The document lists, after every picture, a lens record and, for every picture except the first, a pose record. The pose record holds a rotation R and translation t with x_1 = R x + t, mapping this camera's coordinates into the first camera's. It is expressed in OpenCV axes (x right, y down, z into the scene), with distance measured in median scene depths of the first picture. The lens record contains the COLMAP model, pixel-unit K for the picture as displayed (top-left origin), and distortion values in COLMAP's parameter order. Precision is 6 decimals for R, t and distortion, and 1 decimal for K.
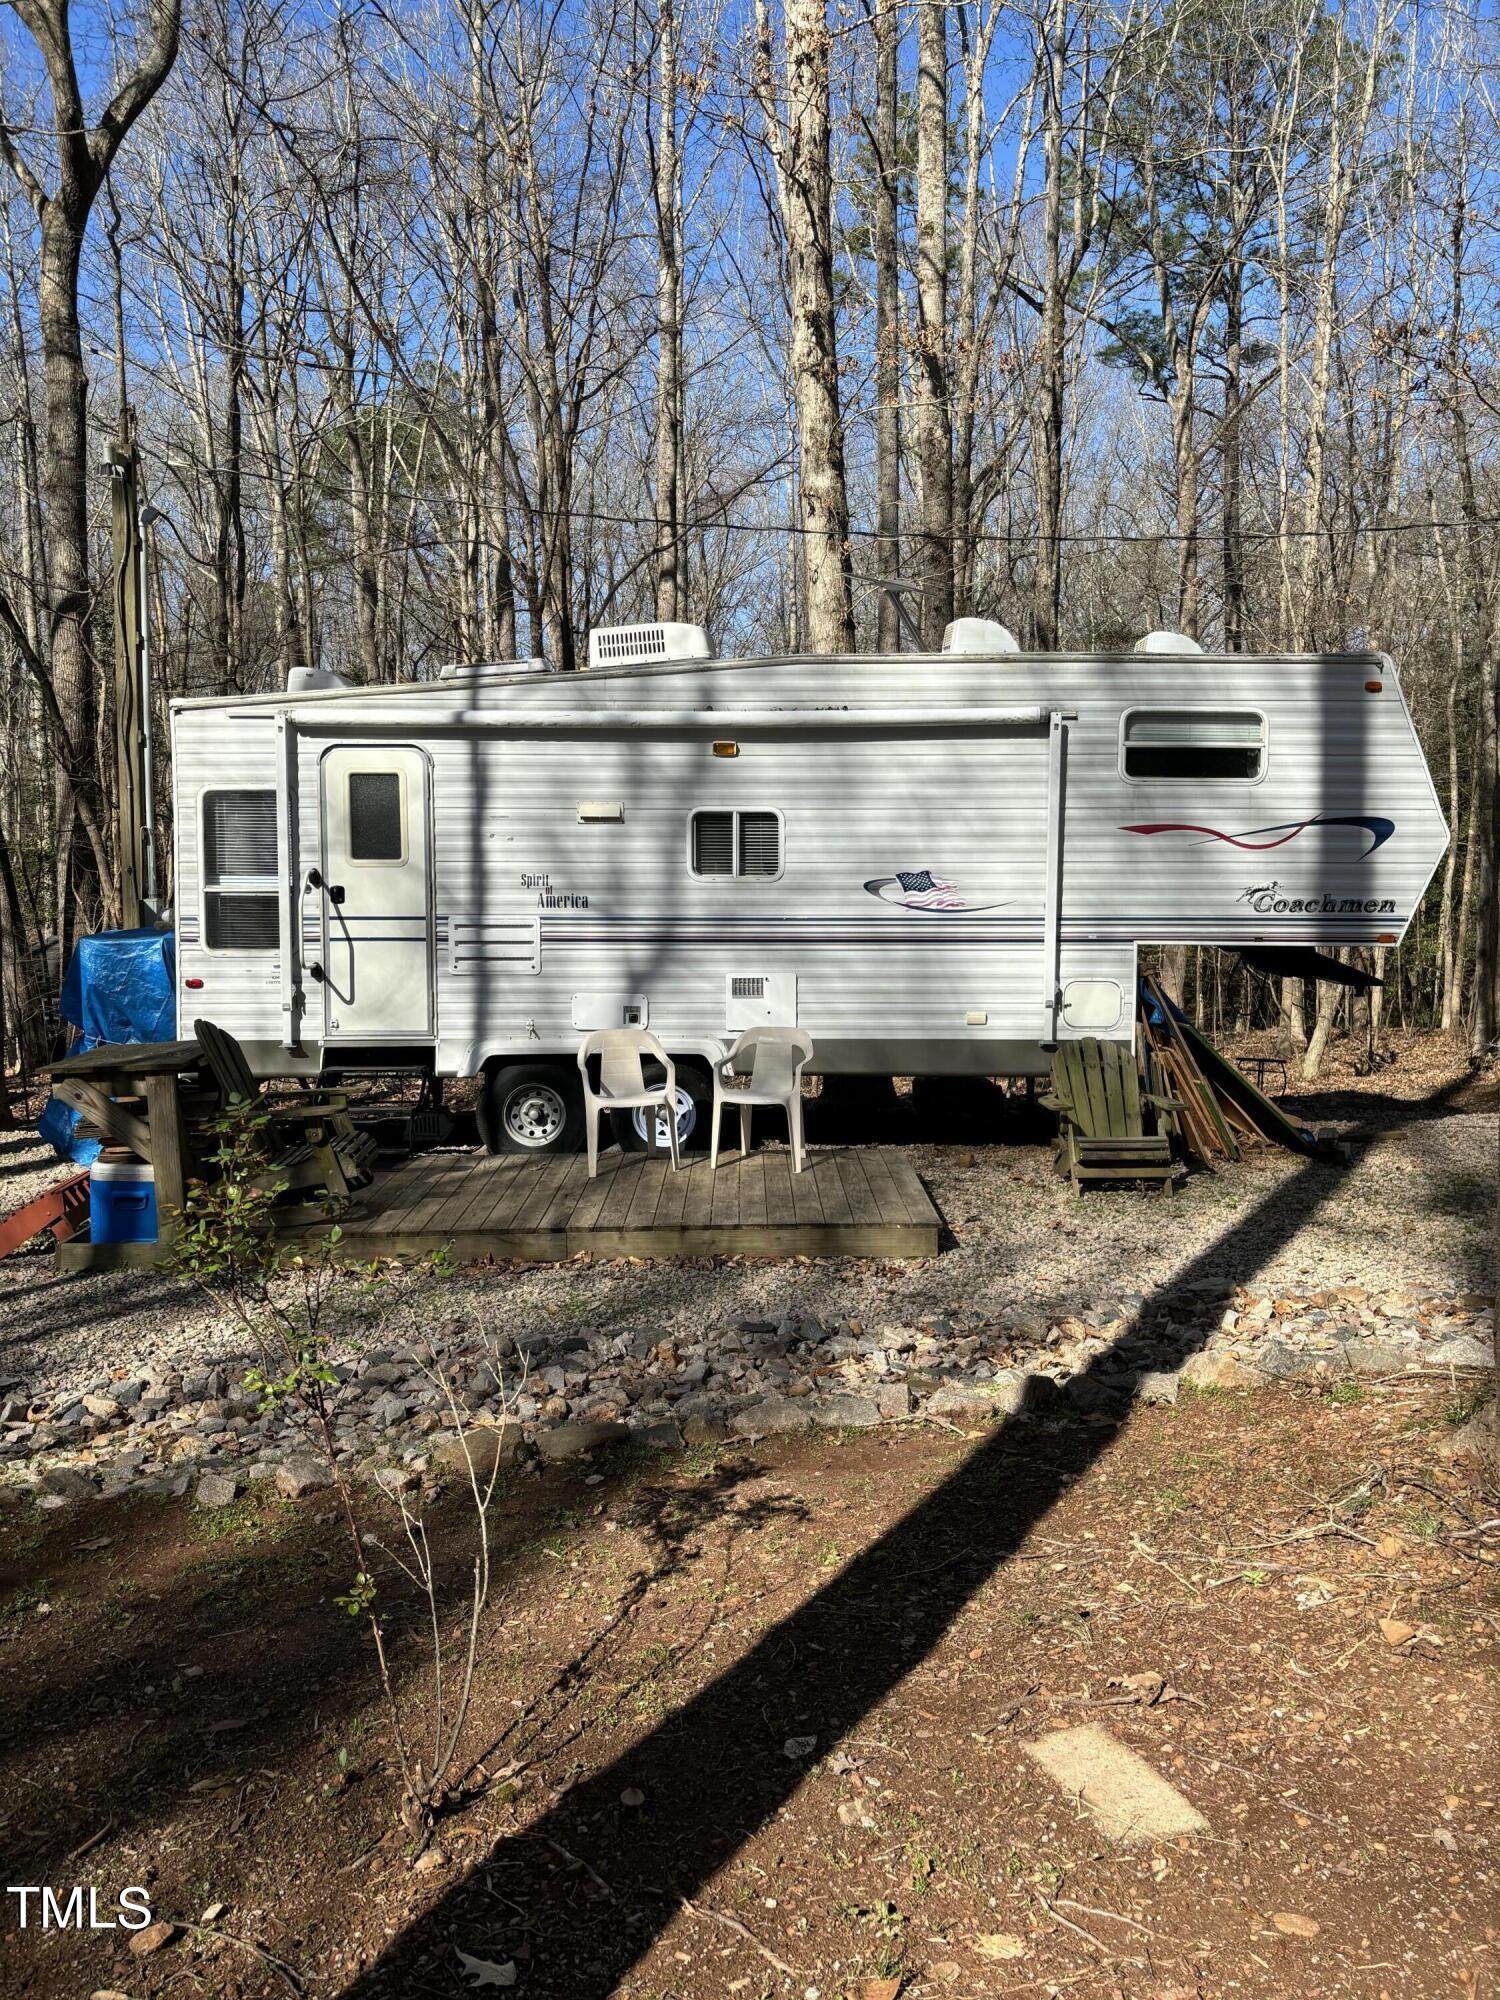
lens RADIAL K [[1515.1, 0, 747.0], [0, 1515.1, 1005.2], [0, 0, 1]] dist [0.055986, -0.051511]
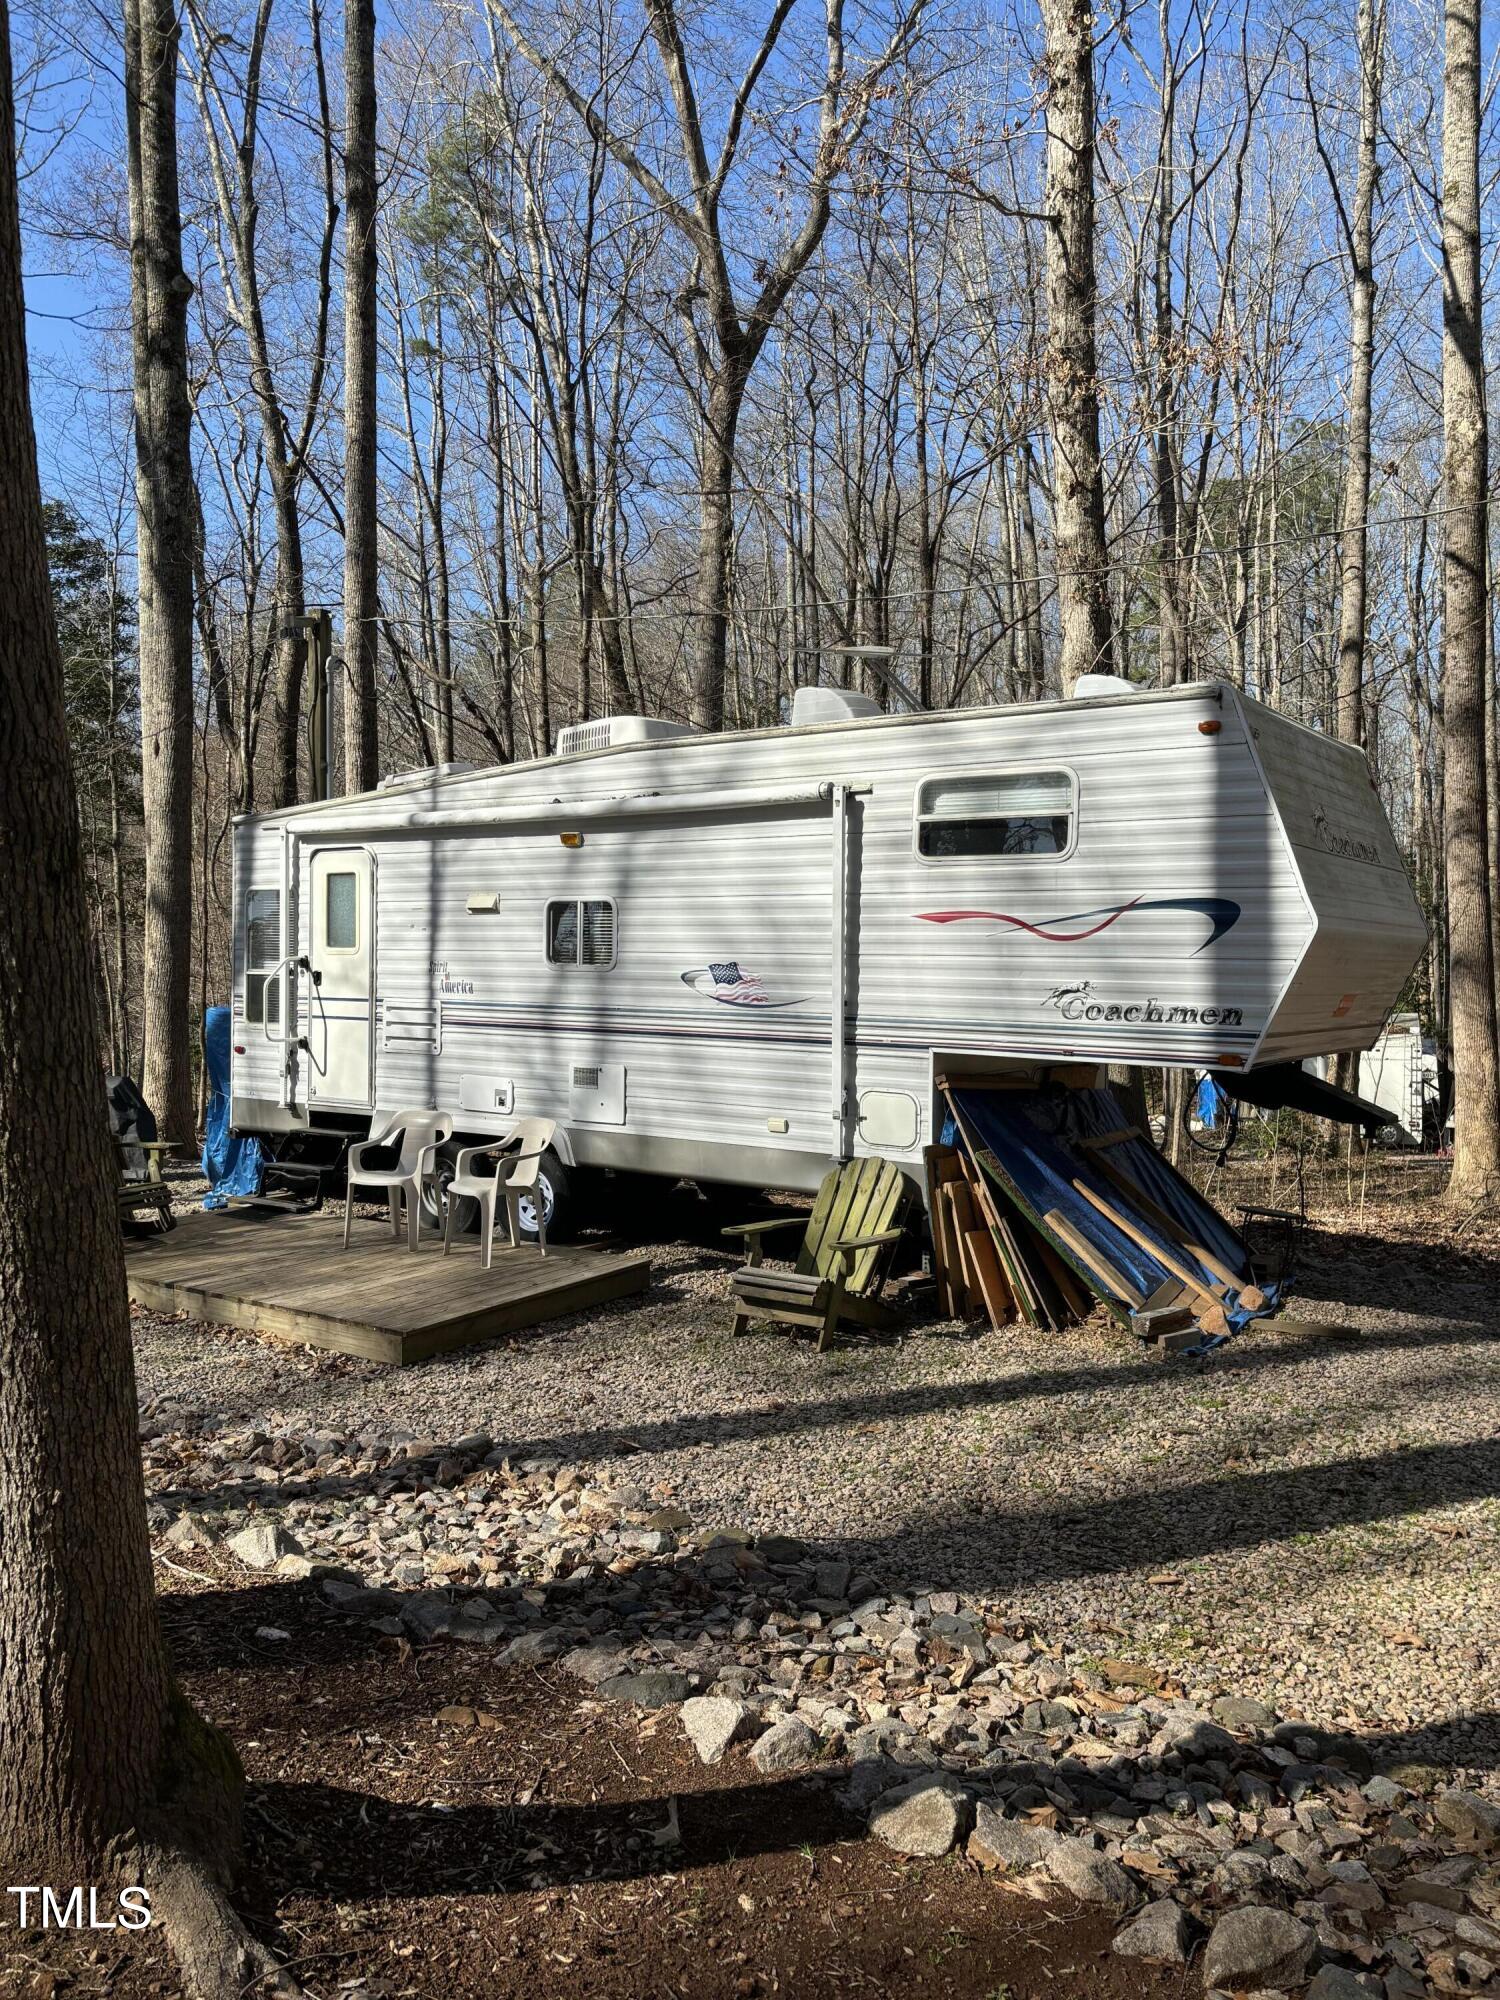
lens RADIAL K [[1515.1, 0, 743.2], [0, 1515.1, 994.7], [0, 0, 1]] dist [0.055986, -0.051511]
pose [[0.808997, 0.023106, -0.587359, 0.669036], [-0.050321, 0.998281, -0.030038, -0.041486], [0.585655, 0.053858, 0.808769, 0.255092]]
